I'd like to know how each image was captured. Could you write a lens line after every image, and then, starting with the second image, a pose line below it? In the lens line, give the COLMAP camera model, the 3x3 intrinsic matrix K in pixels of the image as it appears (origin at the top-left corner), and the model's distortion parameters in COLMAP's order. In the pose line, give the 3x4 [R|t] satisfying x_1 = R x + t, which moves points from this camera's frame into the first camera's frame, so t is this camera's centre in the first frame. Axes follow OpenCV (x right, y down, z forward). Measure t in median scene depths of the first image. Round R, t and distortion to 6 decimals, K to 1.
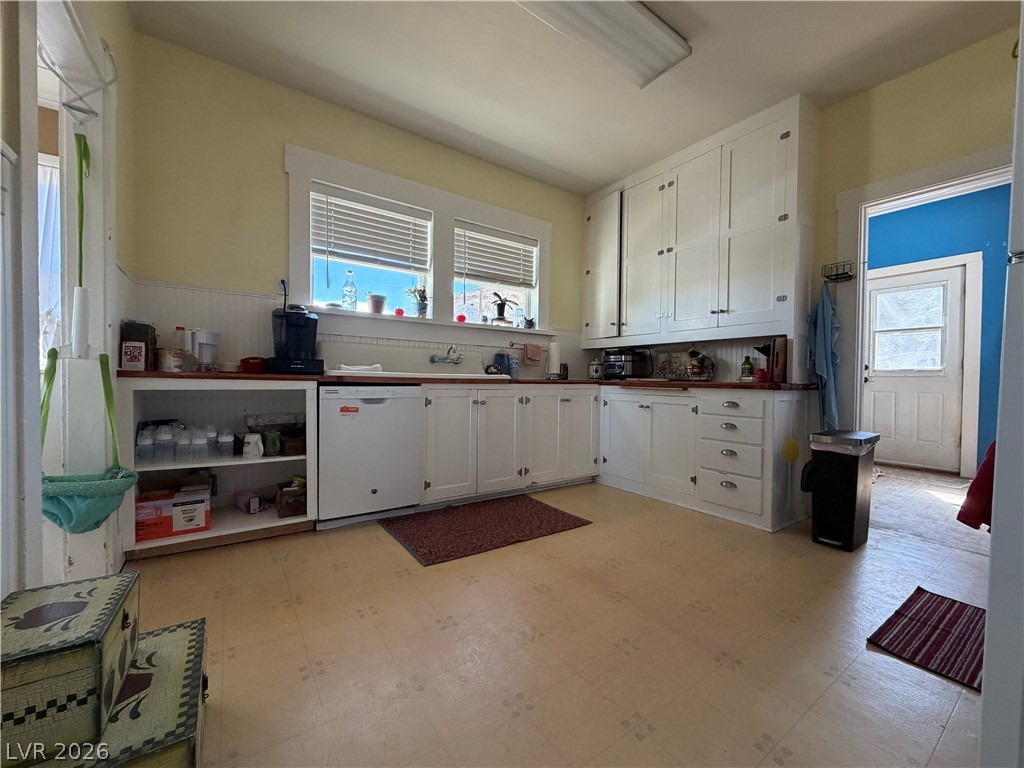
lens RADIAL K [[405.5, 0, 504.8], [0, 405.5, 384.5], [0, 0, 1]] dist [-0.002140, 0.000171]
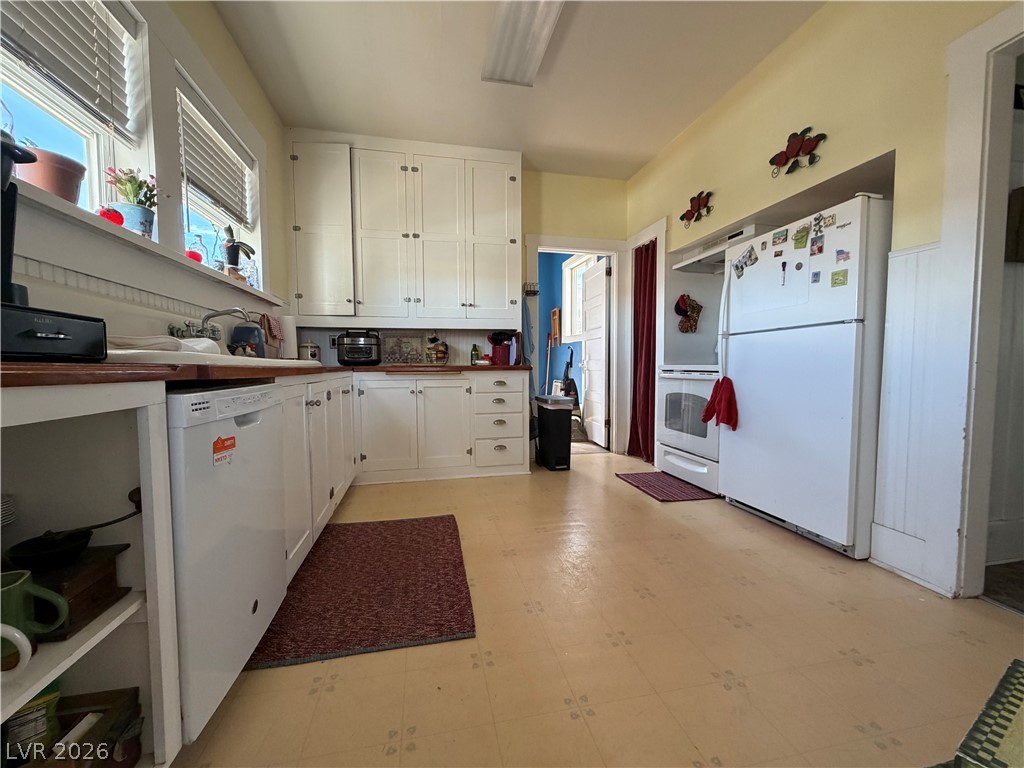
lens RADIAL K [[405.5, 0, 511.3], [0, 405.5, 385.8], [0, 0, 1]] dist [-0.002140, 0.000171]
pose [[0.376654, -0.063613, 0.924167, -0.577666], [0.025643, 0.997973, 0.058242, -0.014305], [-0.925999, 0.001761, 0.377521, 0.498228]]
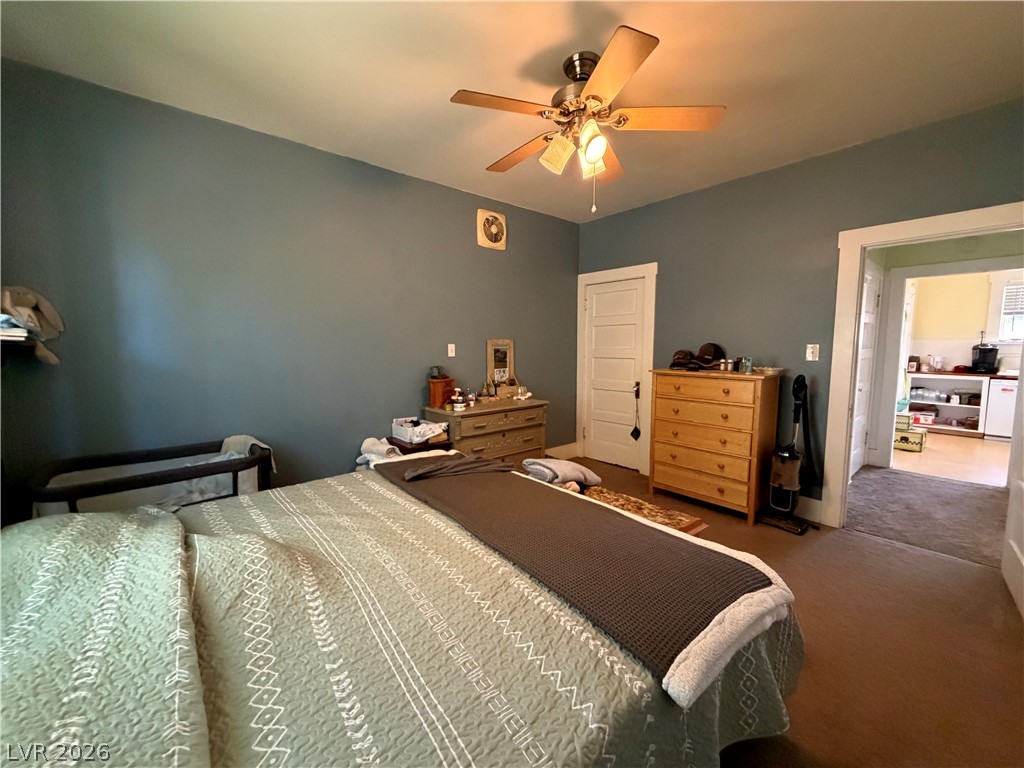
lens RADIAL K [[405.5, 0, 508.3], [0, 405.5, 383.0], [0, 0, 1]] dist [-0.002140, 0.000171]
pose [[0.093639, 0.082475, -0.992184, 1.449418], [-0.017340, 0.996547, 0.081201, -0.104532], [0.995455, 0.009601, 0.094746, -1.823264]]
